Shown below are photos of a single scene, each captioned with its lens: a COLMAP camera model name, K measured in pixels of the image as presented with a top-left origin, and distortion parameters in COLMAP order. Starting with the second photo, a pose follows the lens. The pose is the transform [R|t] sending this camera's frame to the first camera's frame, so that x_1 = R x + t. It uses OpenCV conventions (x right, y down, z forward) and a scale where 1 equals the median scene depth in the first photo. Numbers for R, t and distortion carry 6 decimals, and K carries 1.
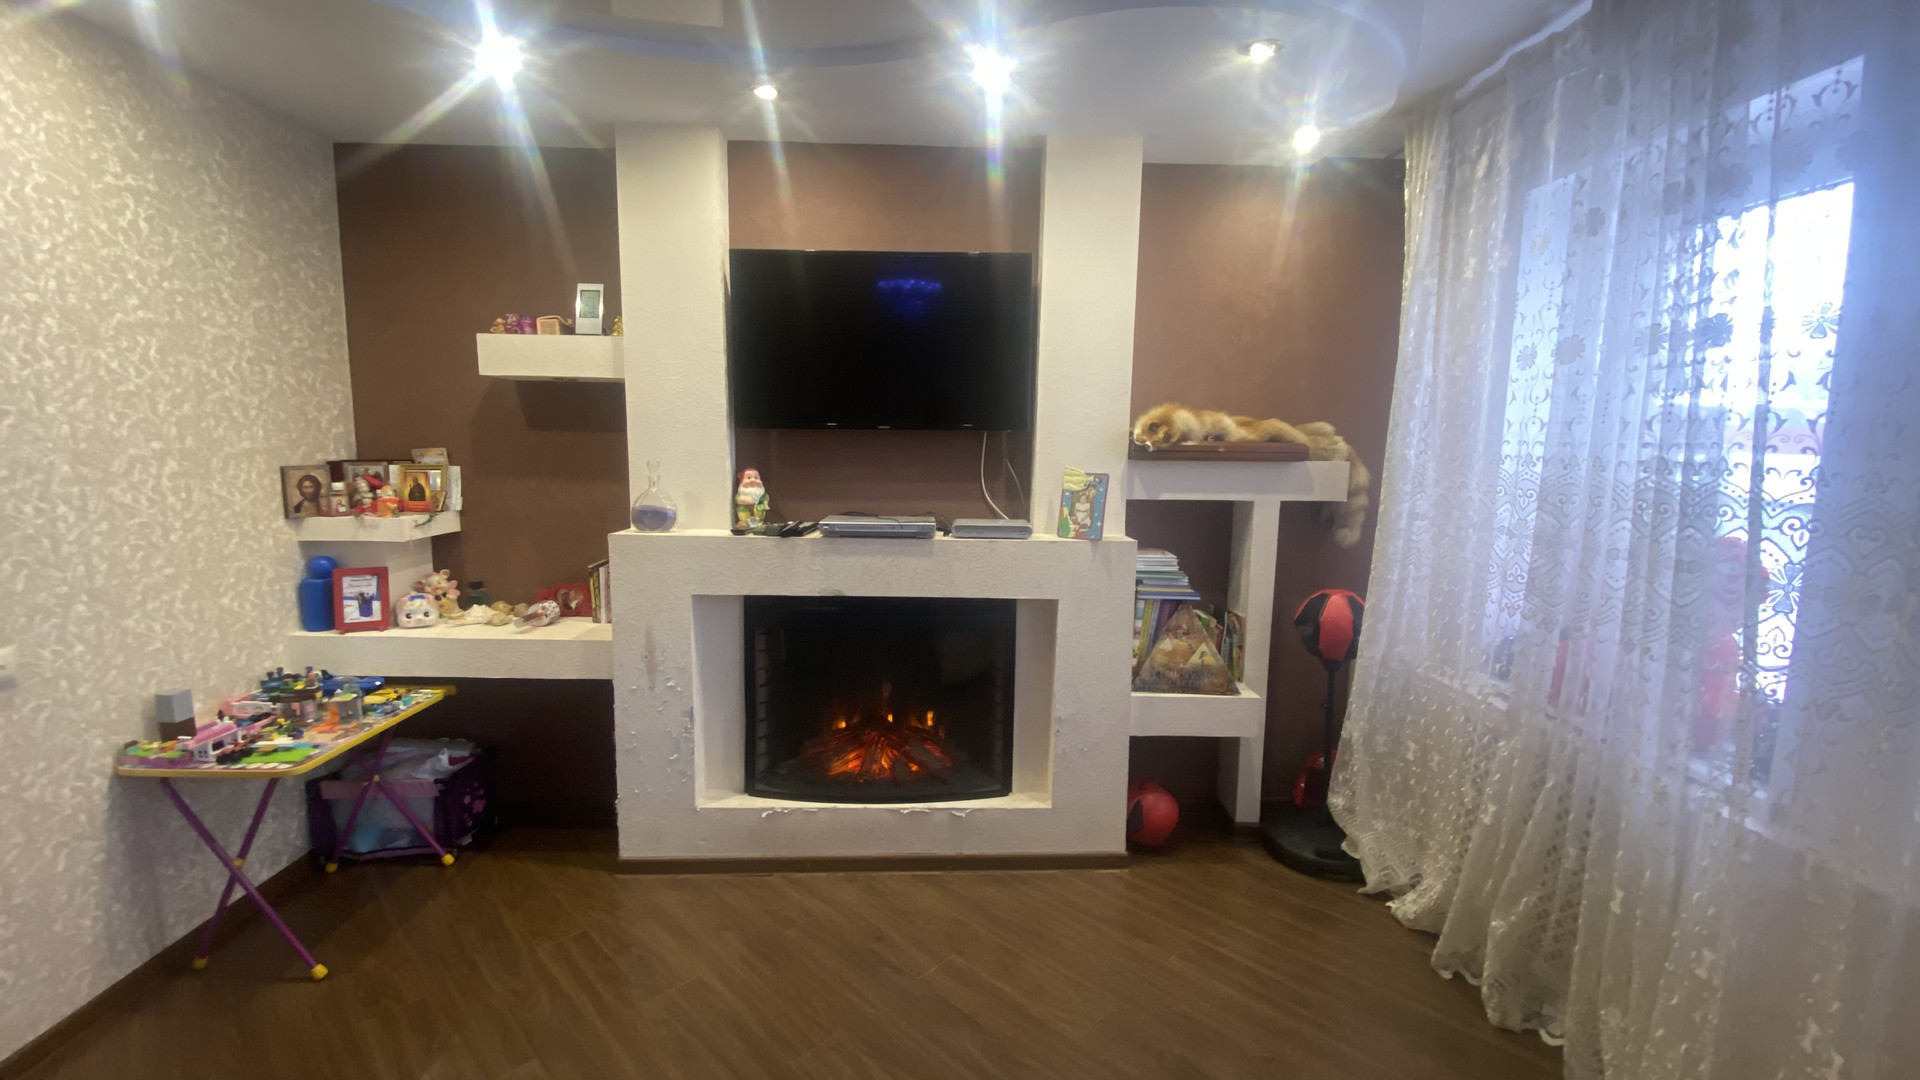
lens RADIAL K [[764.4, 0, 956.5], [0, 764.4, 523.7], [0, 0, 1]] dist [-0.001303, -0.013323]
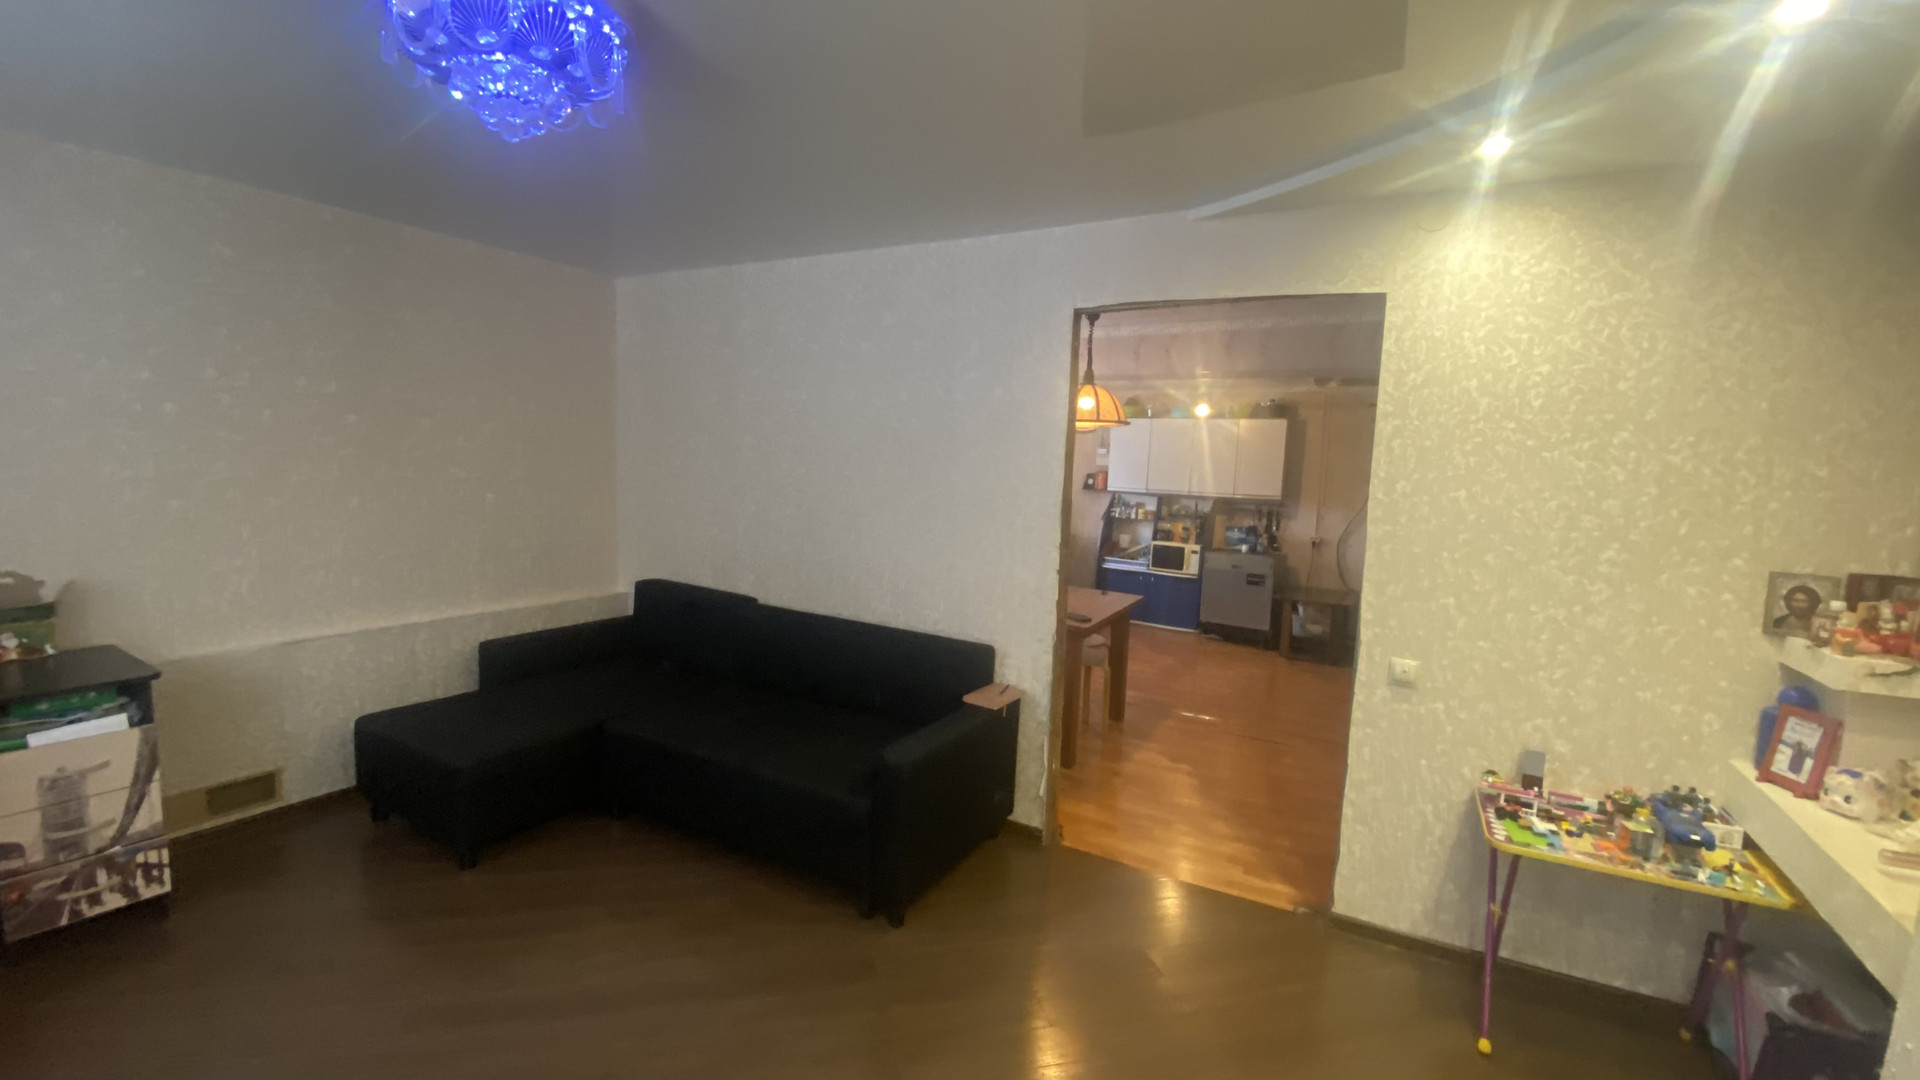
lens RADIAL K [[764.4, 0, 956.5], [0, 764.4, 523.7], [0, 0, 1]] dist [-0.001303, -0.013323]
pose [[-0.497462, 0.032026, -0.866894, 0.306877], [-0.143320, 0.982551, 0.118542, -0.098364], [0.855565, 0.183213, -0.484192, 0.615081]]
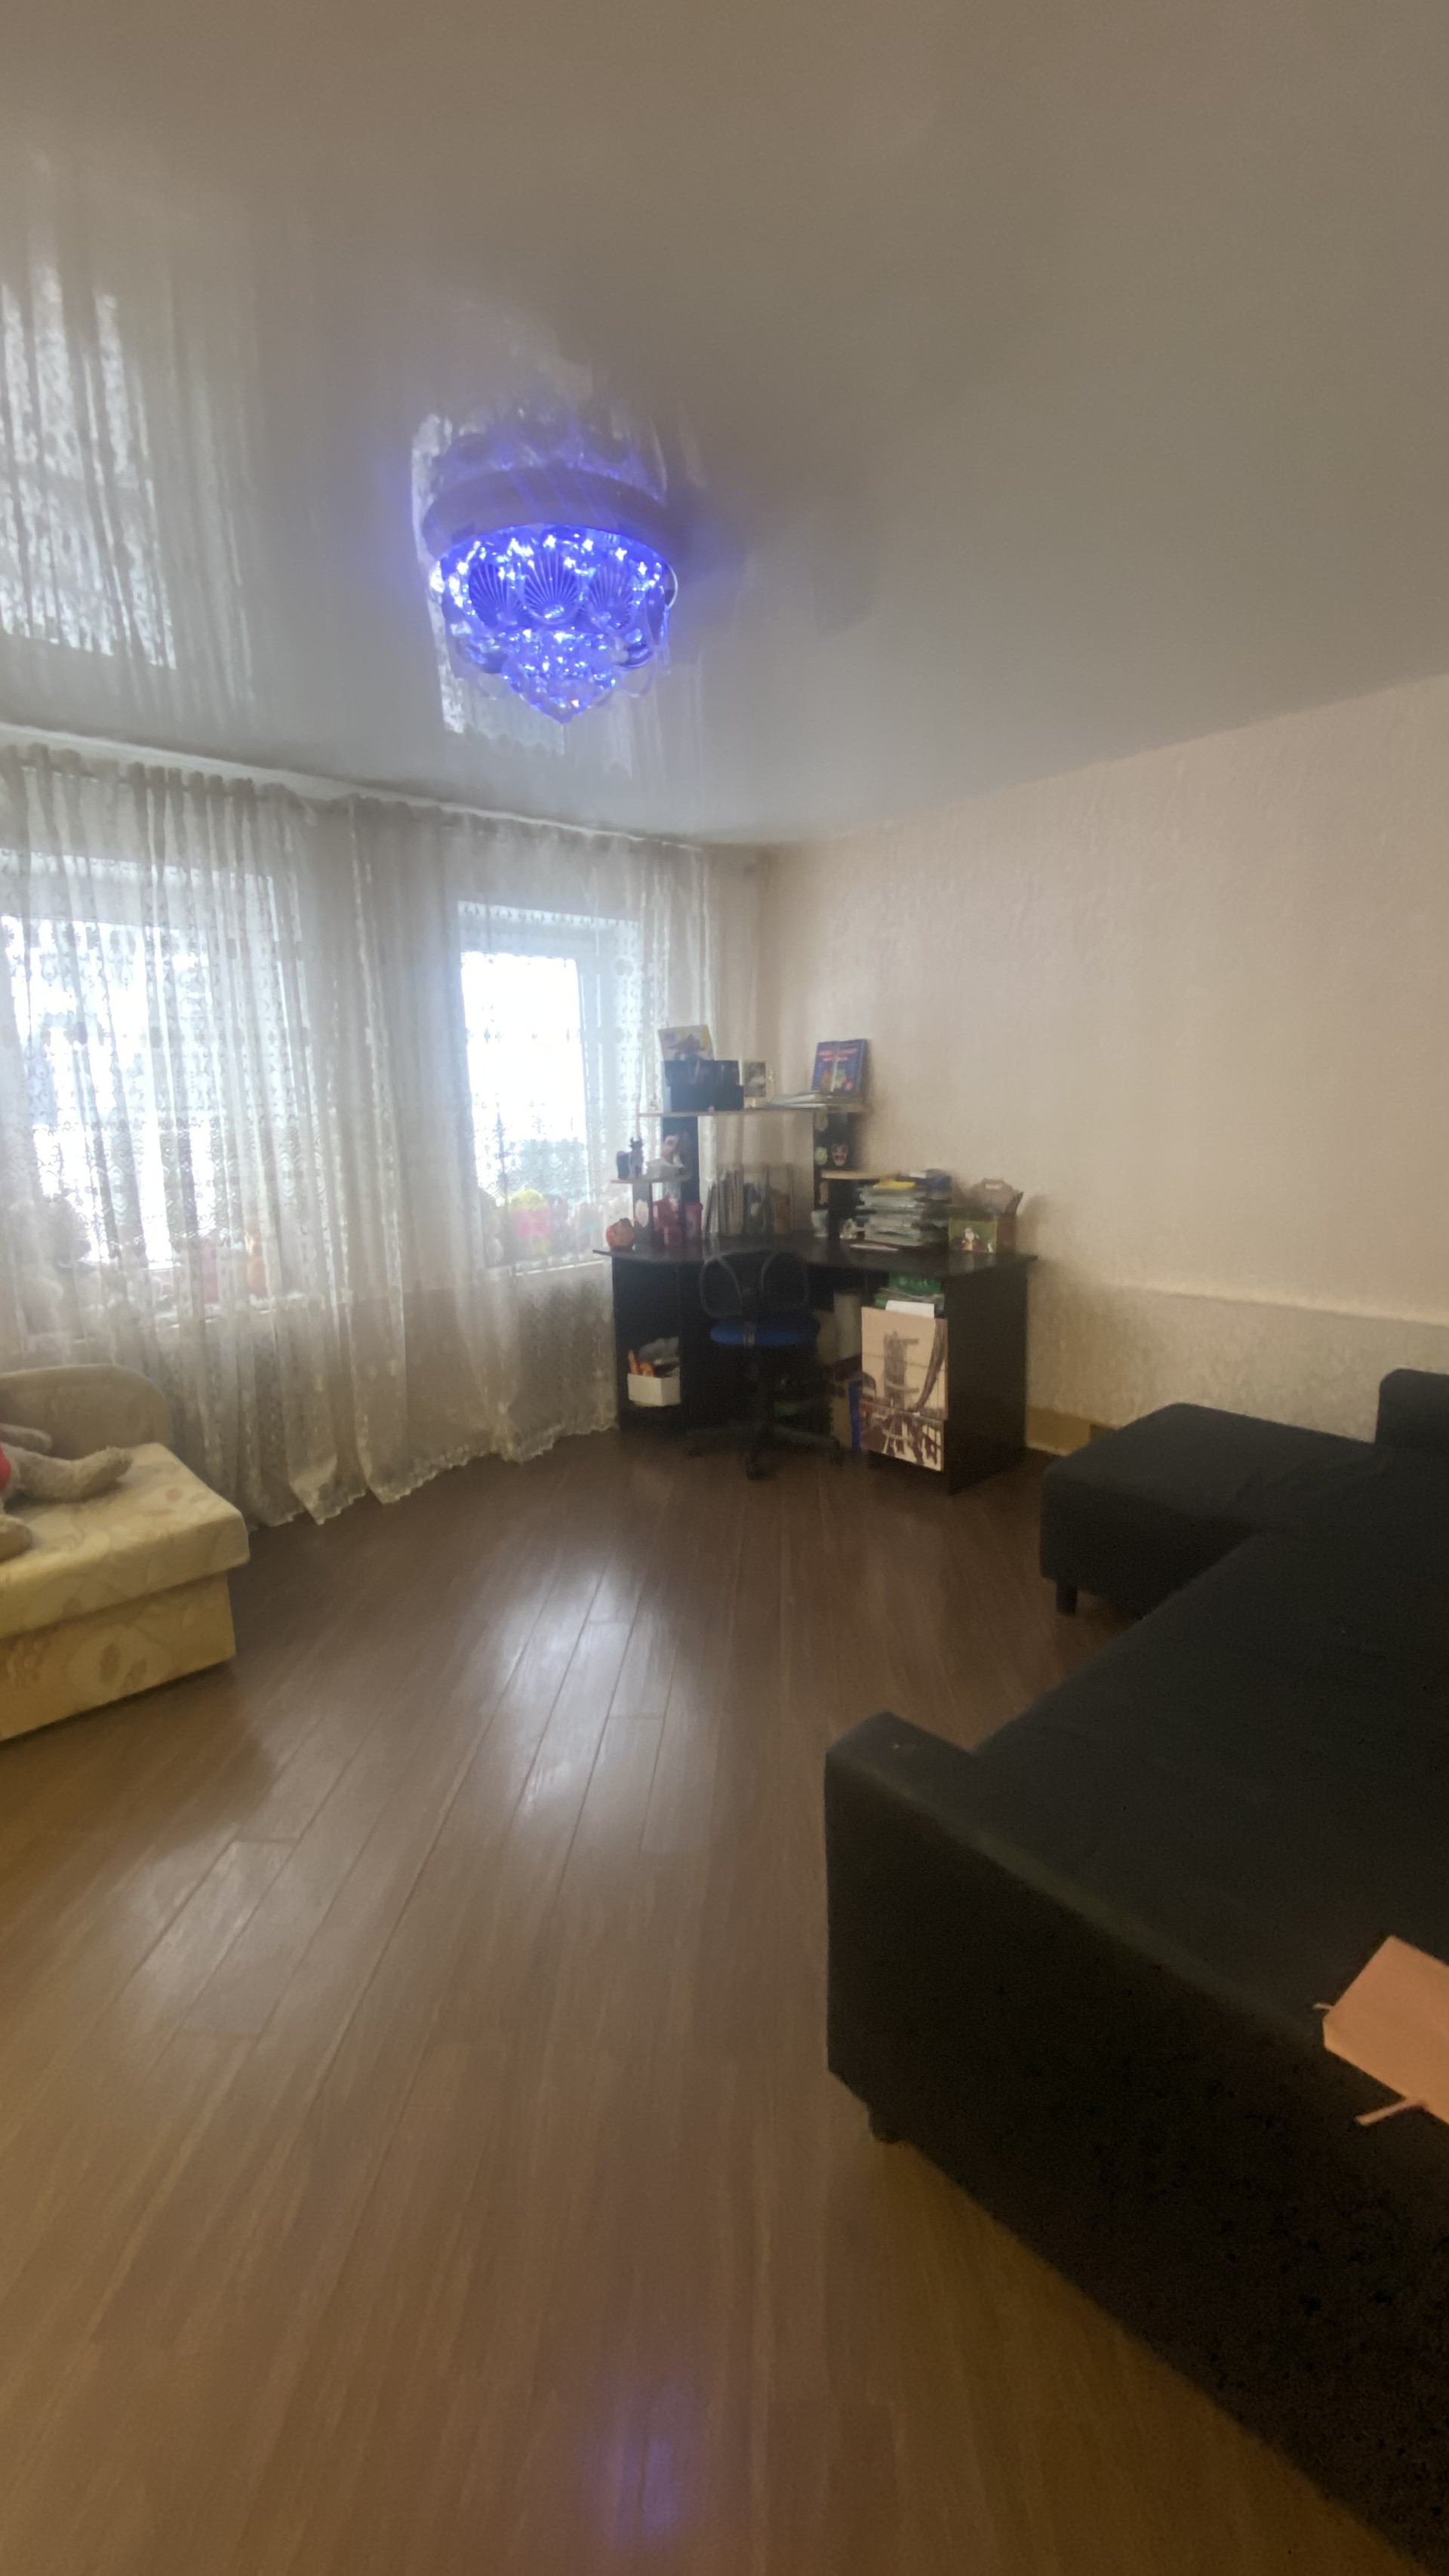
lens RADIAL K [[1039.4, 0, 724.5], [0, 1039.4, 1288.0], [0, 0, 1]] dist [0.070800, -0.065530]
pose [[-0.667530, -0.136207, 0.732019, -0.837830], [0.098504, 0.958330, 0.268142, -0.061930], [-0.738038, 0.251100, -0.626297, 0.479408]]
